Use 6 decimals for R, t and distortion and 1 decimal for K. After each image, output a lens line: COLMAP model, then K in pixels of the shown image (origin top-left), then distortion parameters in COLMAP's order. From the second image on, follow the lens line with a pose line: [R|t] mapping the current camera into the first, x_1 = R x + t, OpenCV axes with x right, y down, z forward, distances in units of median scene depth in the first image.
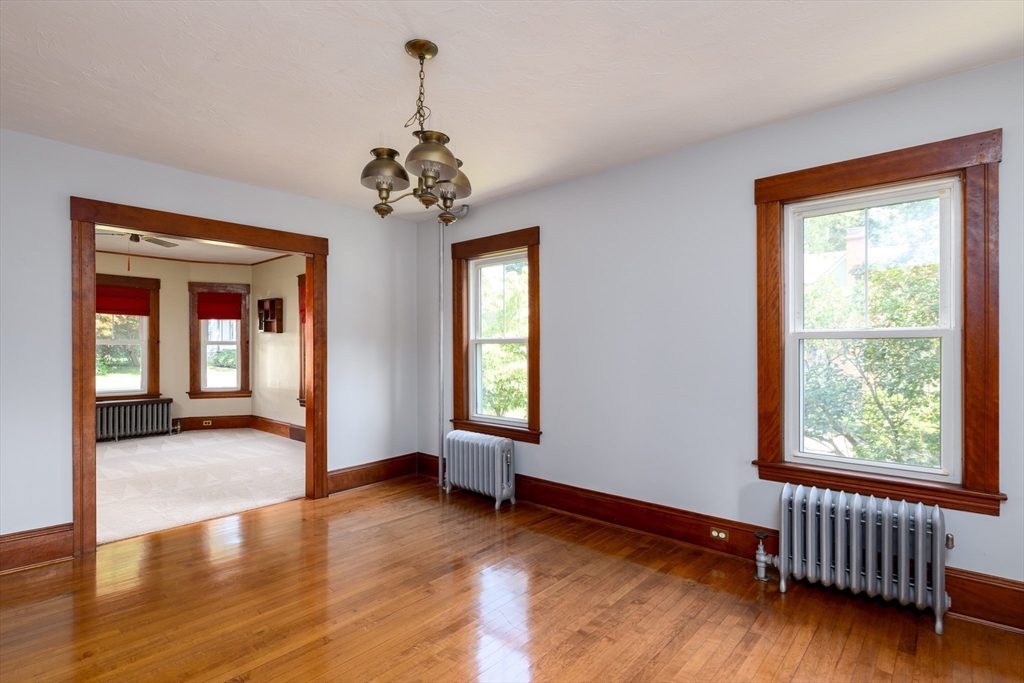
lens RADIAL K [[512.3, 0, 496.2], [0, 512.3, 348.8], [0, 0, 1]] dist [-0.002718, 0.000017]
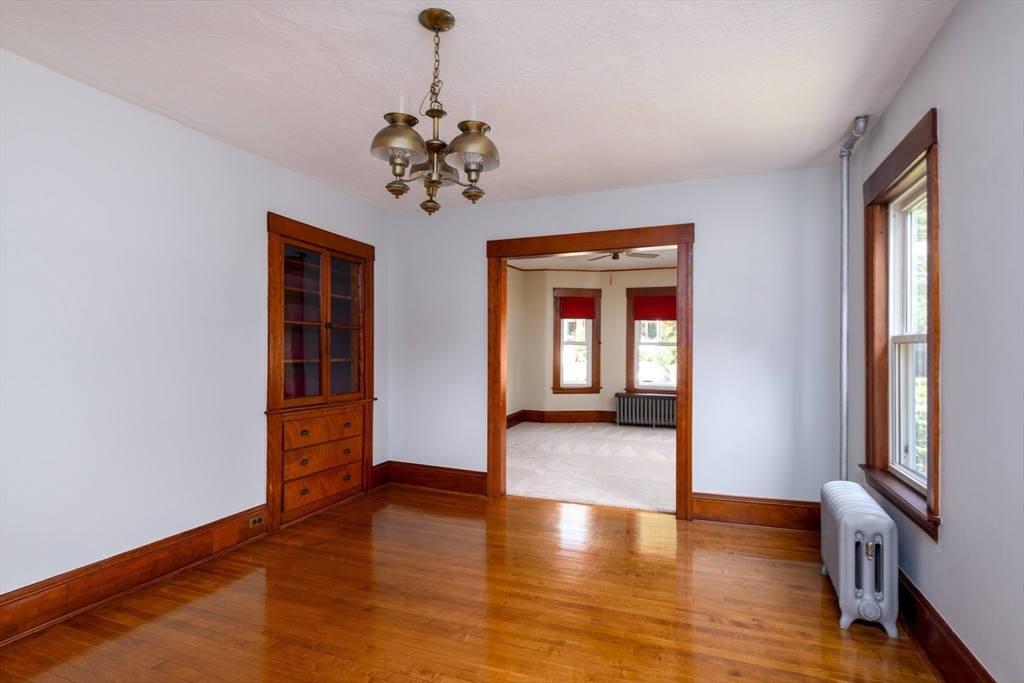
lens RADIAL K [[512.3, 0, 496.2], [0, 512.3, 348.8], [0, 0, 1]] dist [-0.002718, 0.000017]
pose [[0.349993, 0.001473, -0.936751, 0.278924], [-0.004911, 0.999988, -0.000263, -0.000561], [0.936739, 0.004692, 0.349996, 0.294129]]
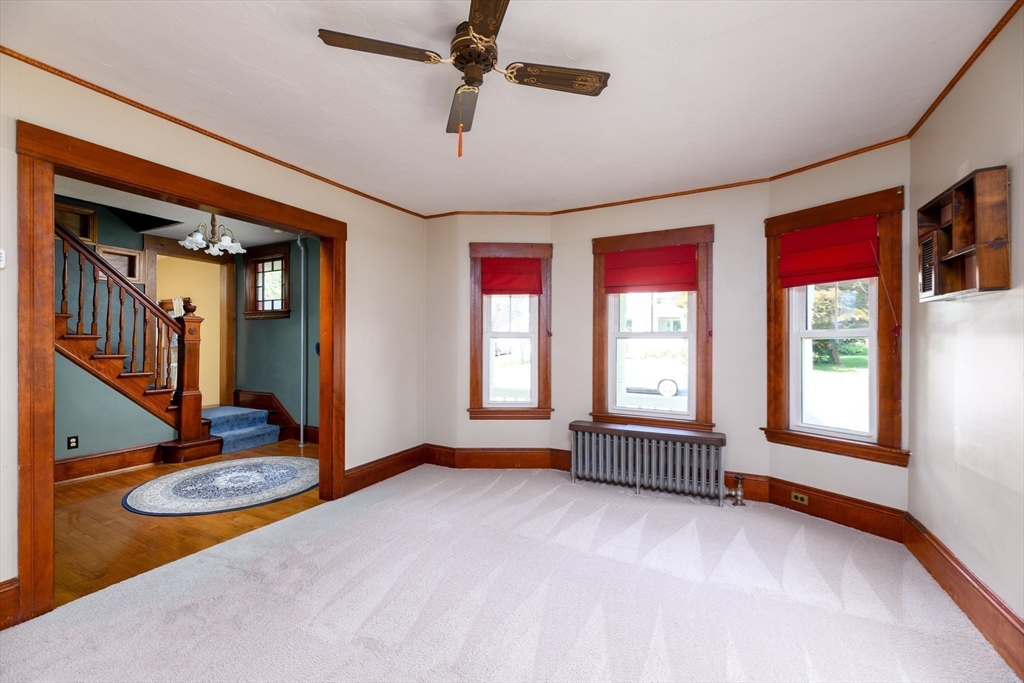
lens RADIAL K [[413.2, 0, 504.6], [0, 413.2, 346.6], [0, 0, 1]] dist [-0.020675, -0.000151]
pose [[0.245062, 0.002037, -0.969505, -0.344707], [-0.003335, 0.999994, 0.001258, 0.001202], [0.969502, 0.002925, 0.245067, 0.851944]]
